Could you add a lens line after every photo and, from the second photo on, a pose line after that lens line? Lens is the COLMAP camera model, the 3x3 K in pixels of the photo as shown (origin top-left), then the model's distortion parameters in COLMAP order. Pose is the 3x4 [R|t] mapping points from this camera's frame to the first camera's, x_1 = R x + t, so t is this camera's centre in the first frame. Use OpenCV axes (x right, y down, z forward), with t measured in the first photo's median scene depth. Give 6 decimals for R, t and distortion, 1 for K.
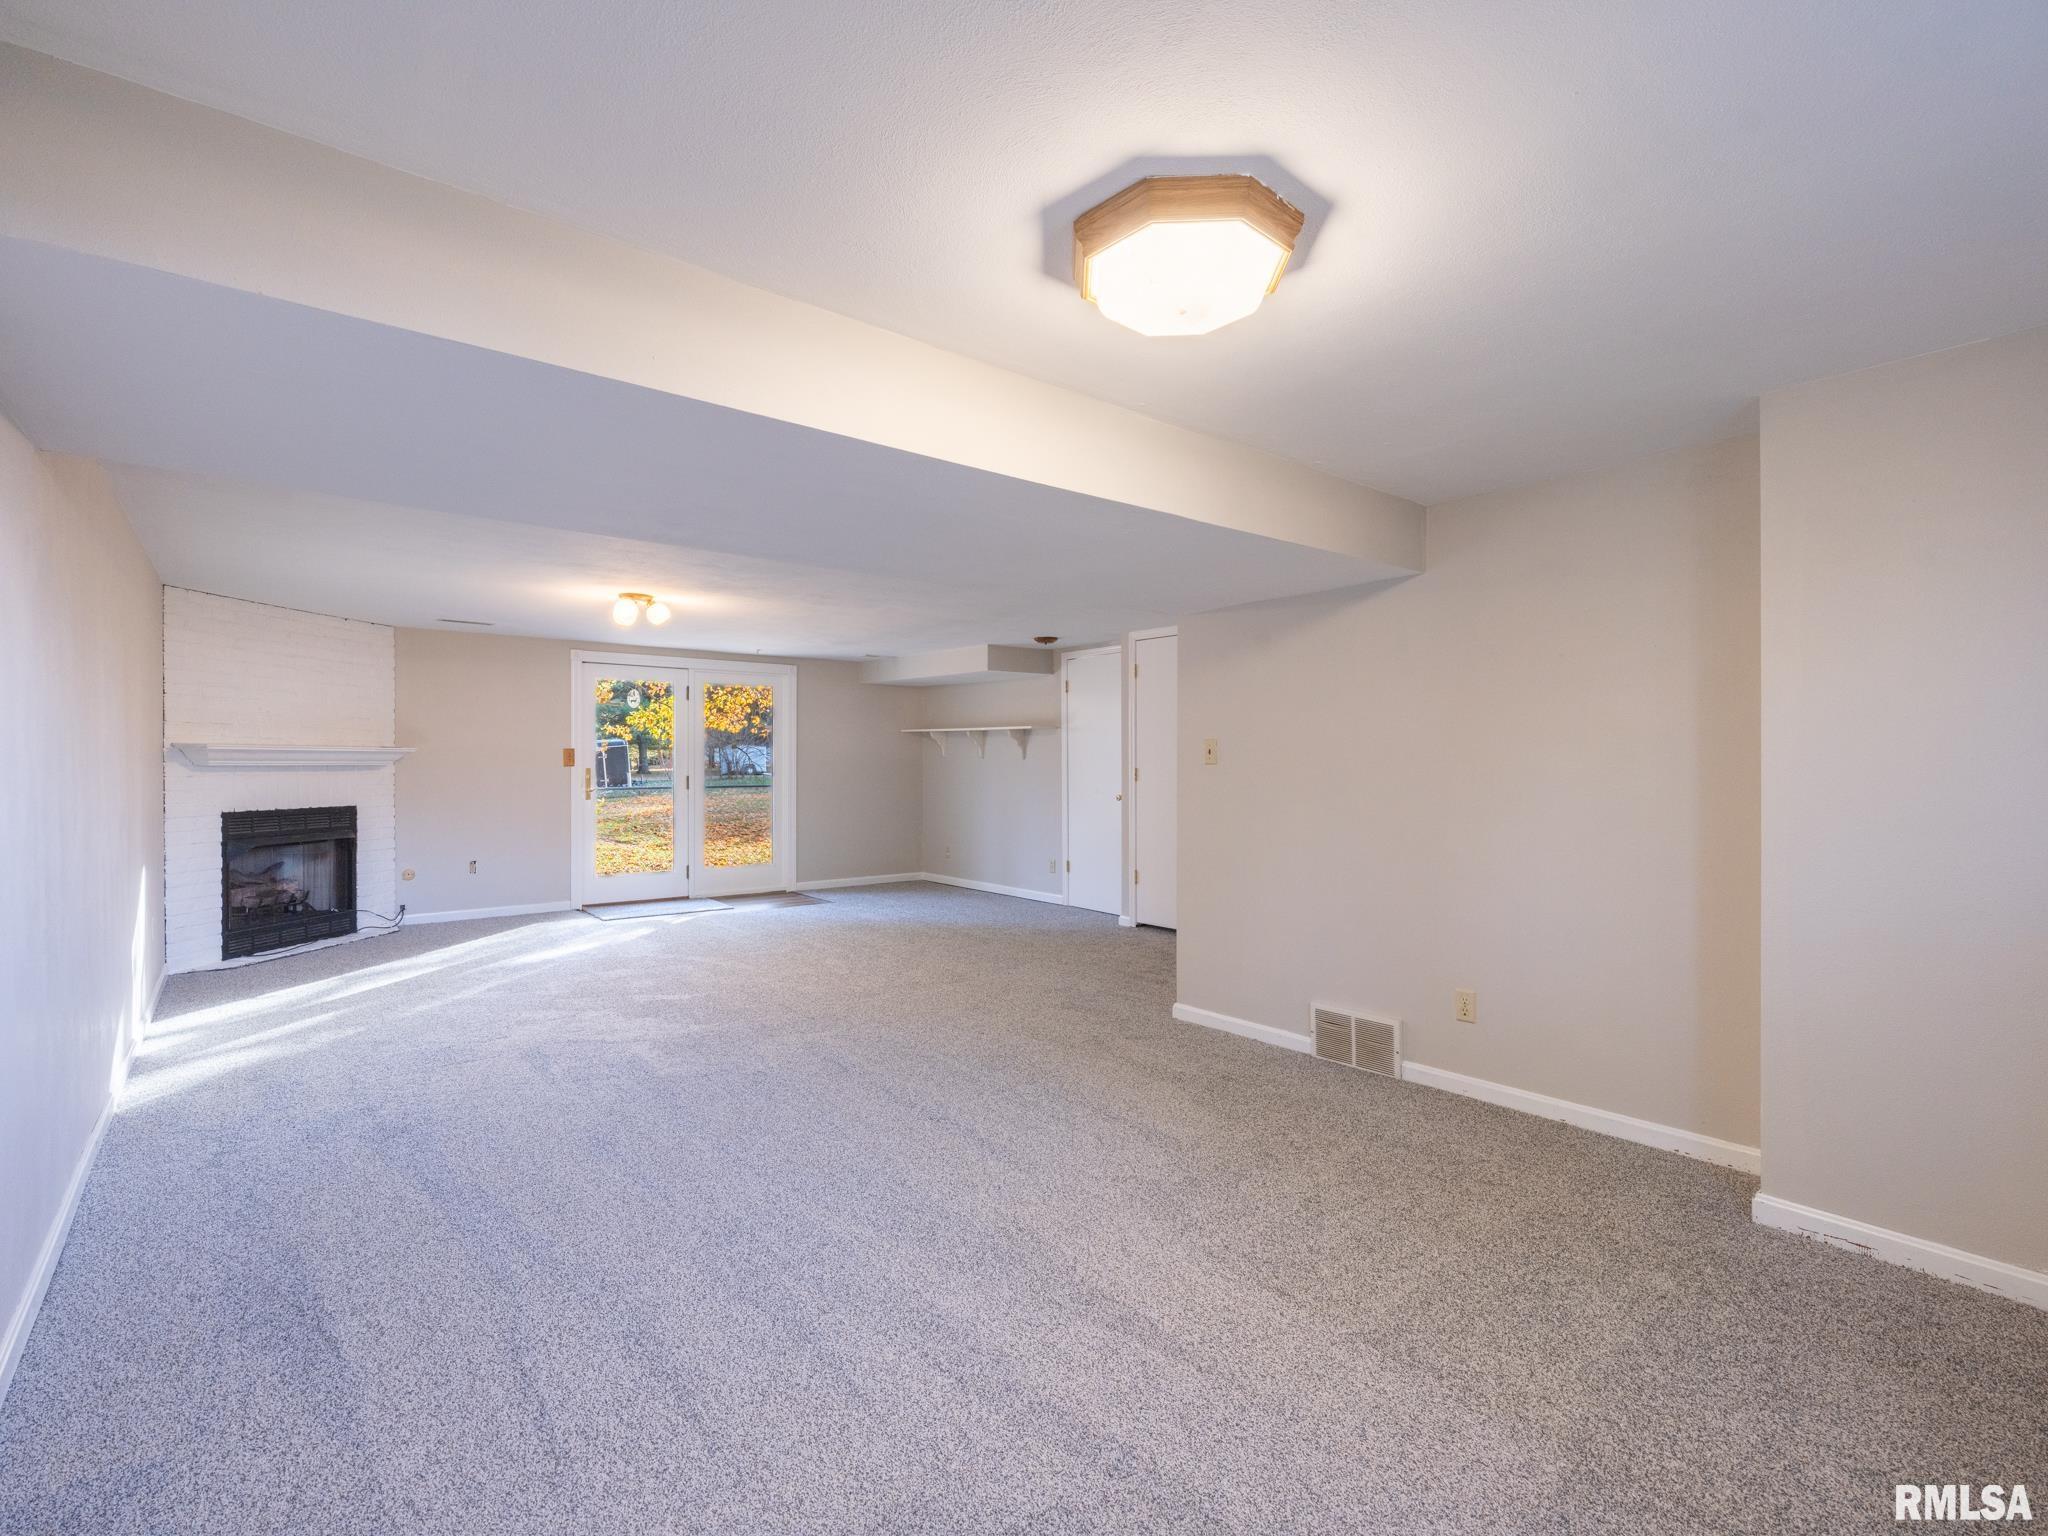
lens RADIAL K [[966.4, 0, 1023.0], [0, 966.4, 761.2], [0, 0, 1]] dist [-0.004137, -0.000875]
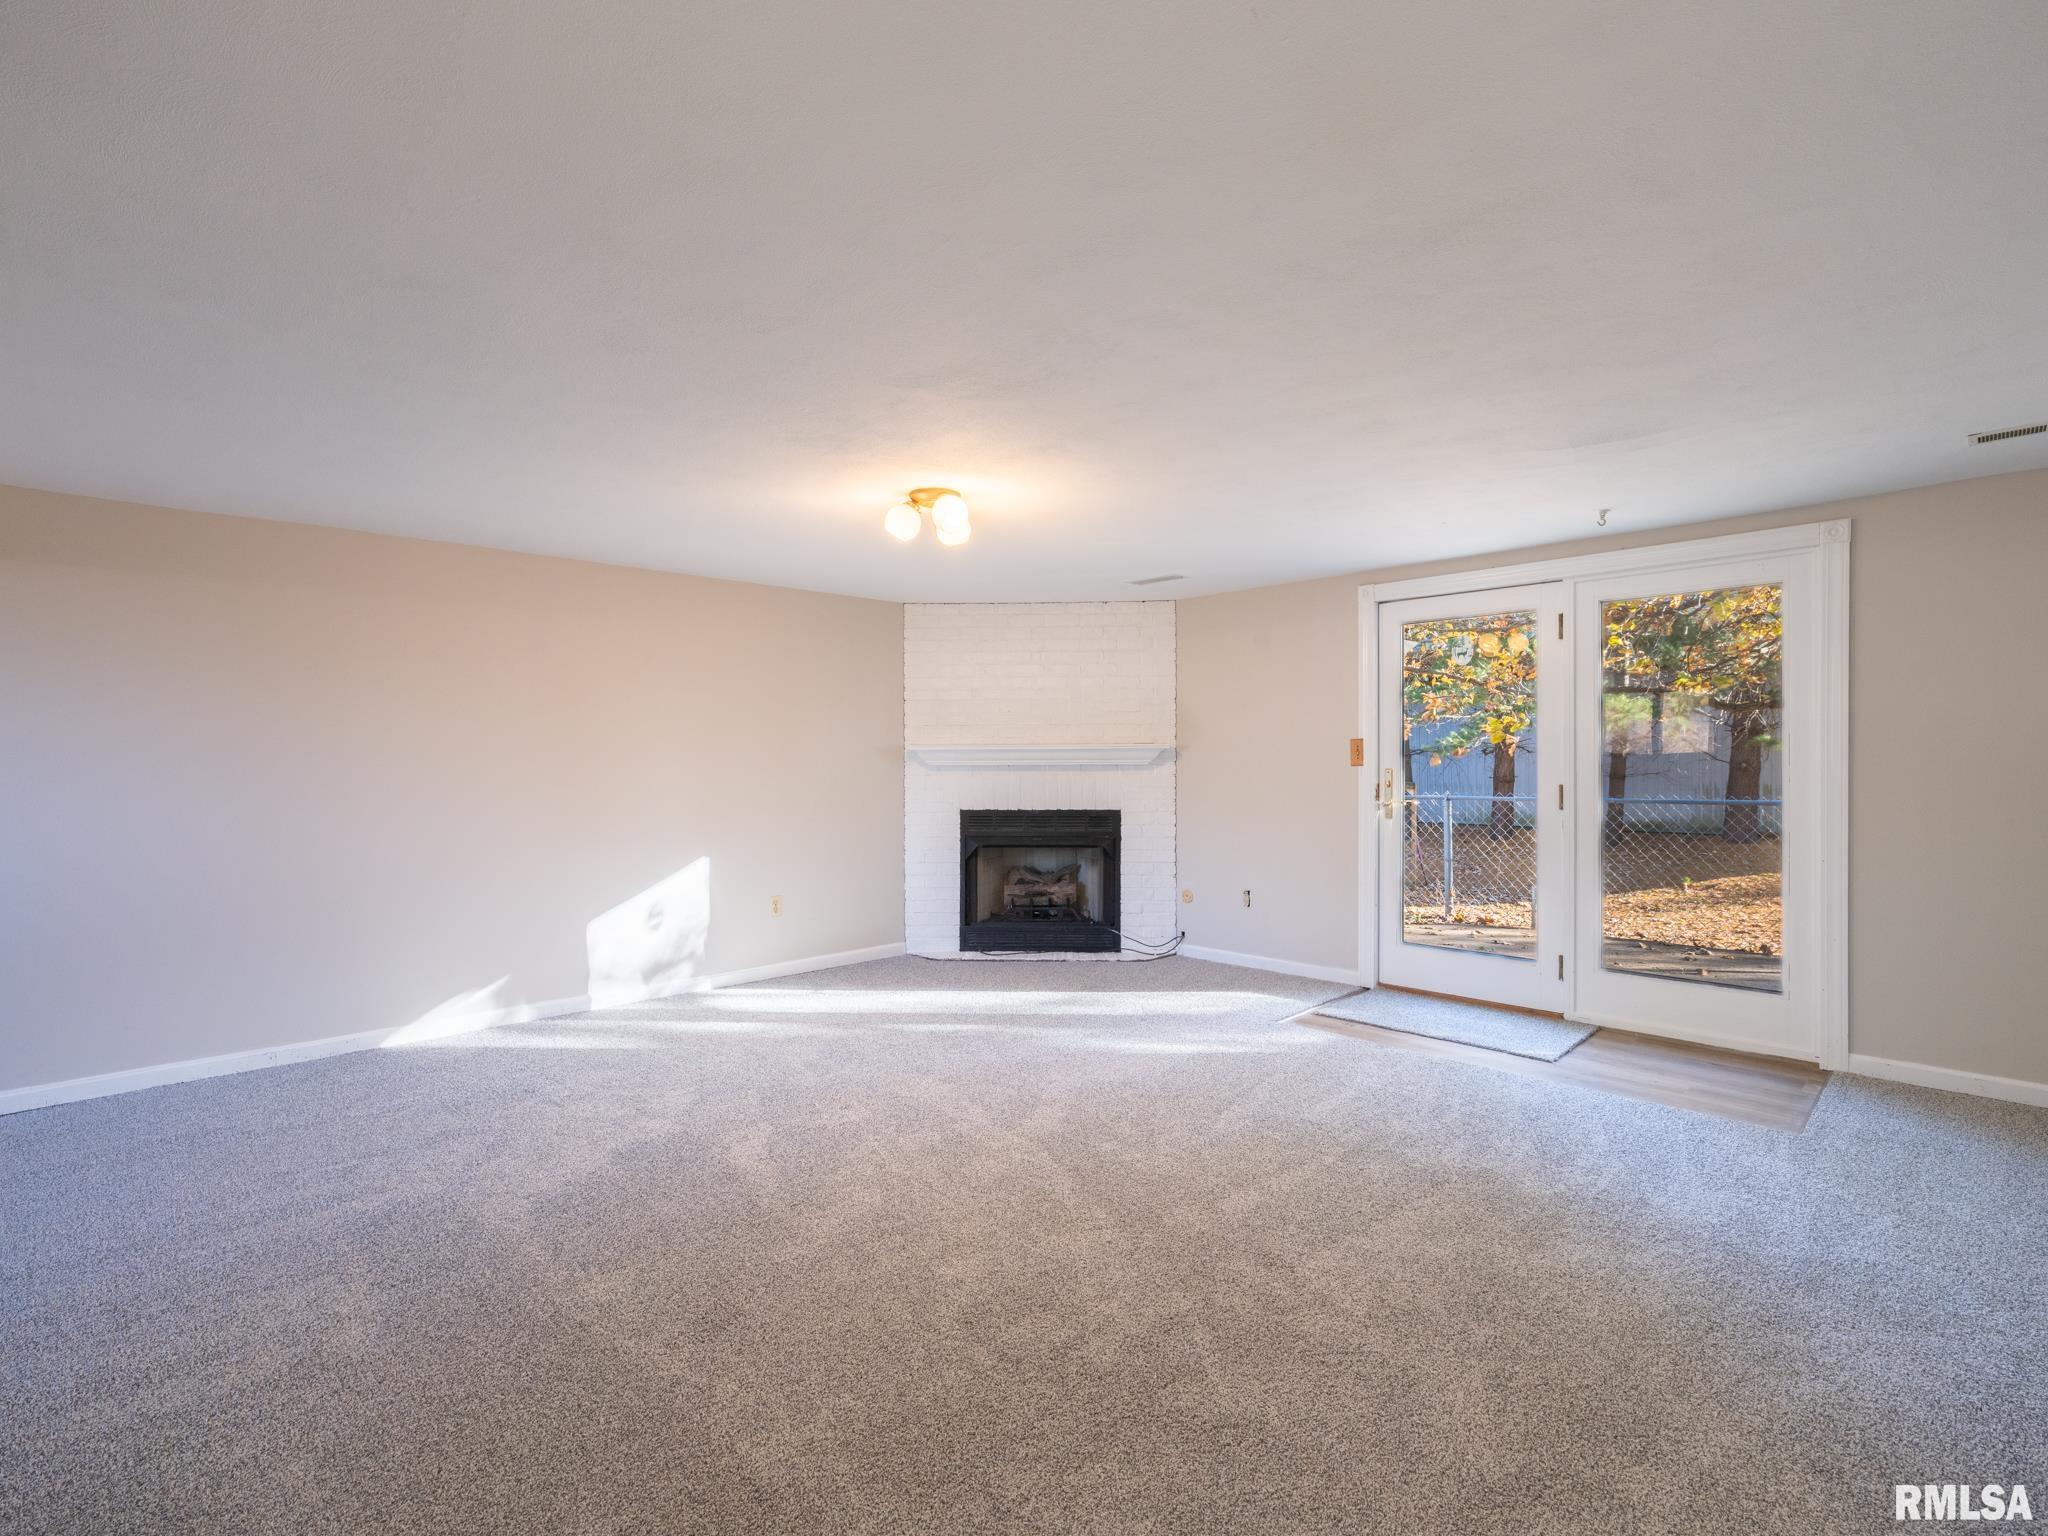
lens RADIAL K [[966.4, 0, 1002.5], [0, 966.4, 764.0], [0, 0, 1]] dist [-0.004137, -0.000875]
pose [[0.083908, 0.002696, -0.996470, 0.192635], [0.007764, 0.999964, 0.003360, 0.000072], [0.996443, -0.008019, 0.083884, 0.837474]]
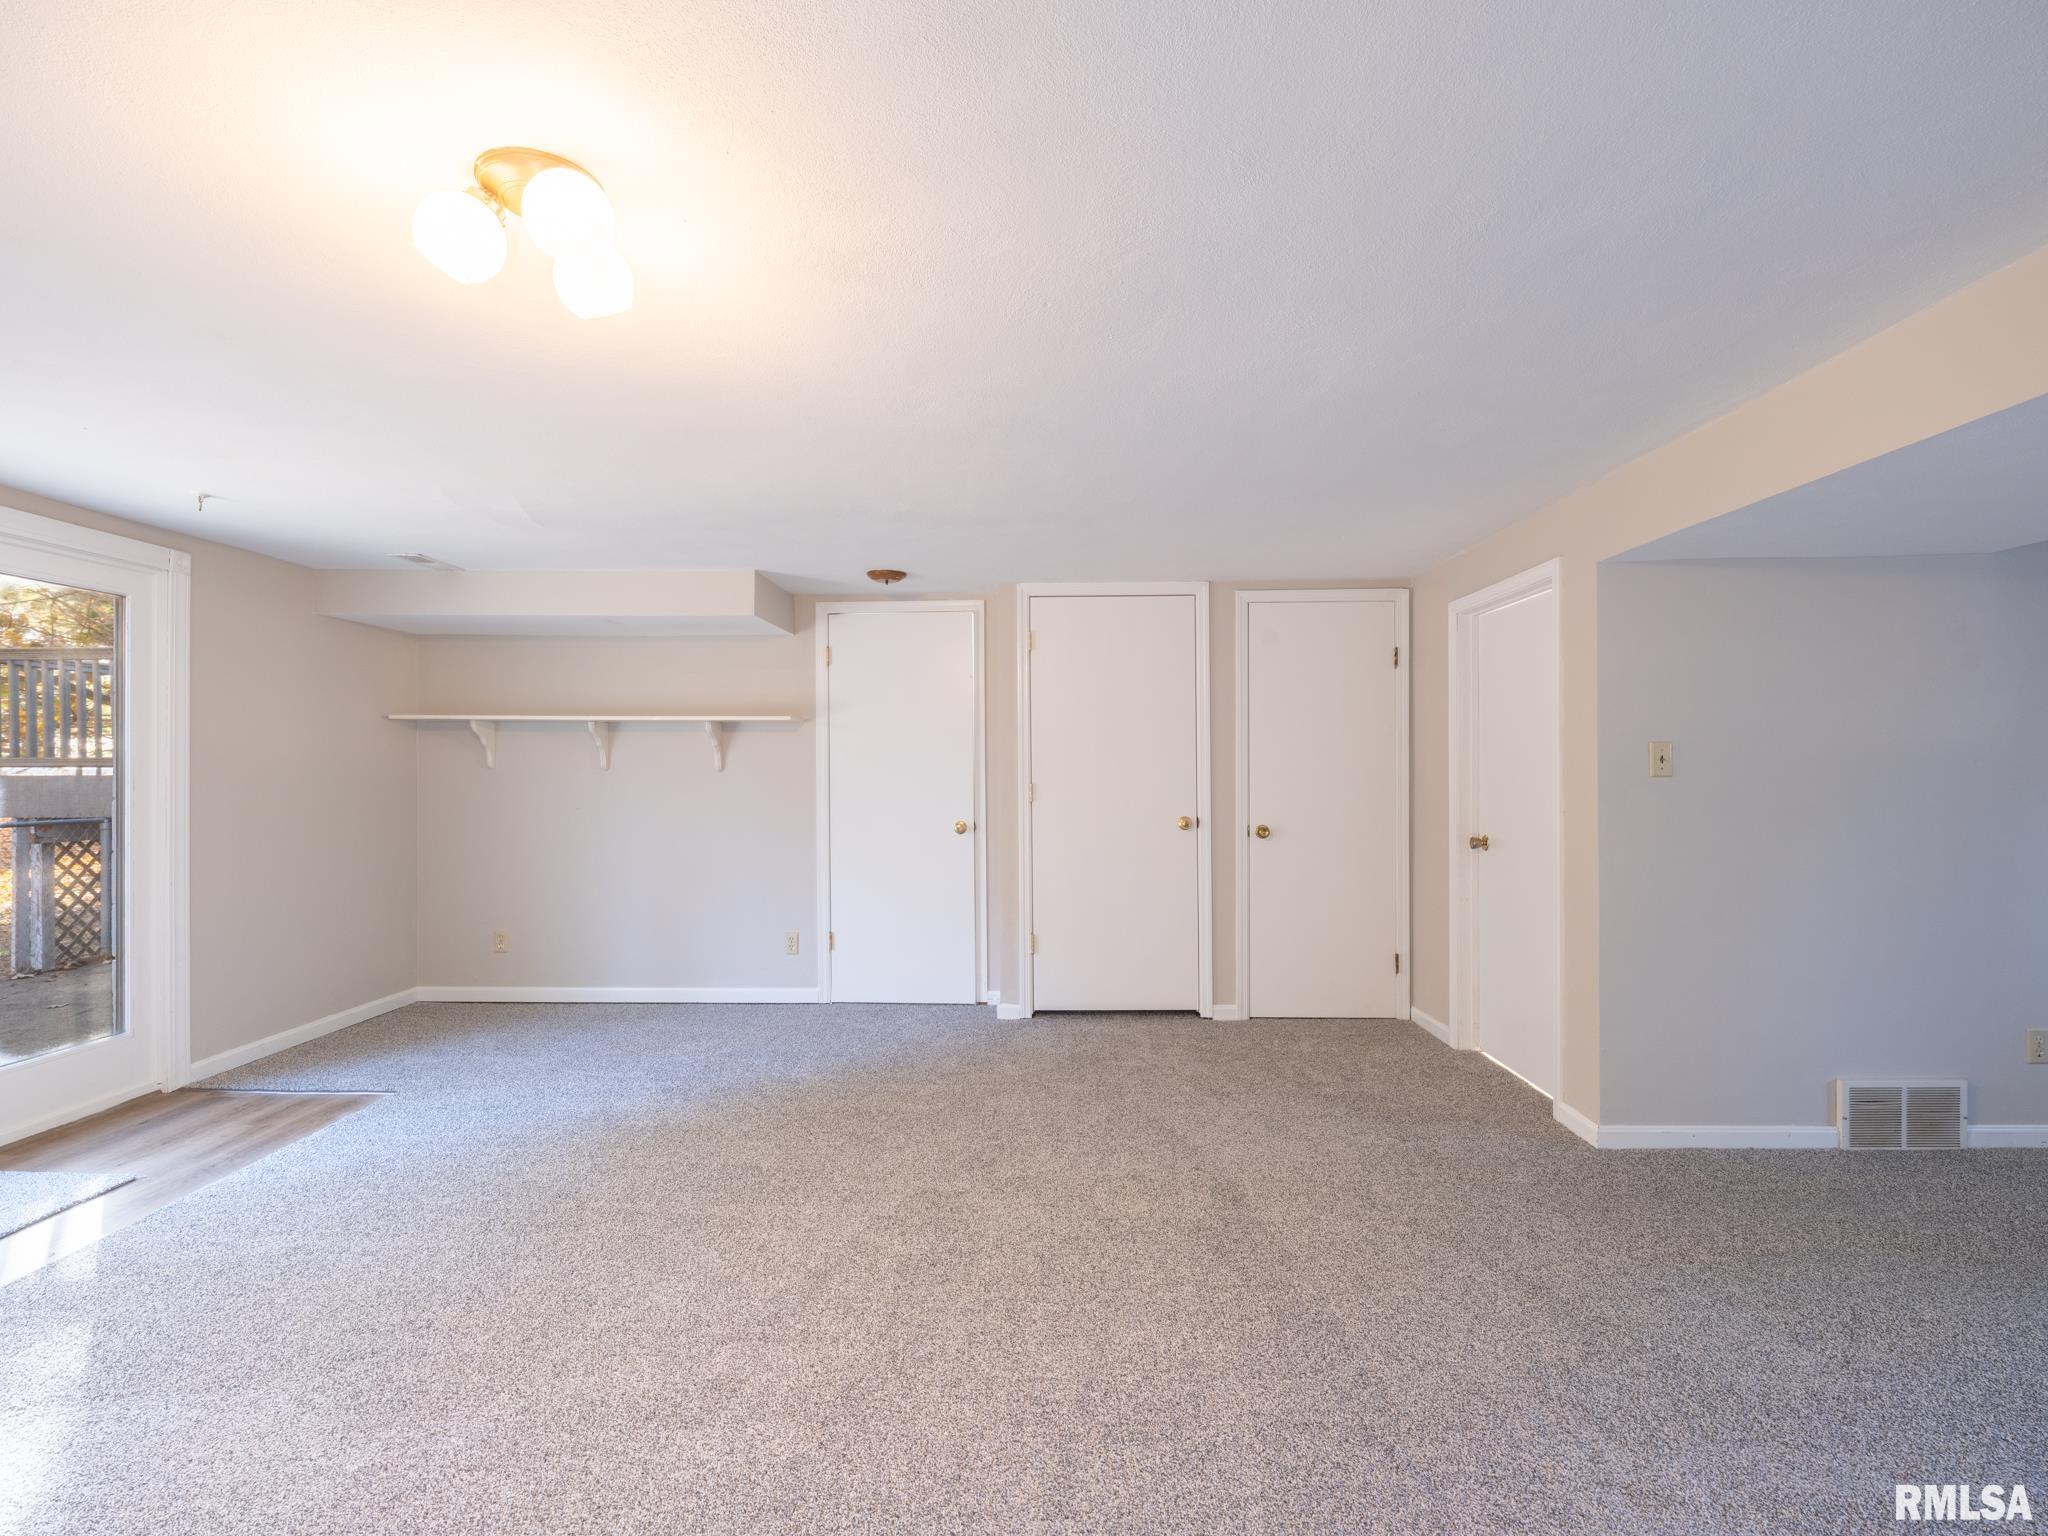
lens RADIAL K [[966.4, 0, 1039.3], [0, 966.4, 767.7], [0, 0, 1]] dist [-0.004137, -0.000875]
pose [[0.644303, -0.000991, 0.764770, -0.435020], [0.004076, 0.999989, -0.002138, -0.002762], [-0.764760, 0.004495, 0.644300, 0.605289]]
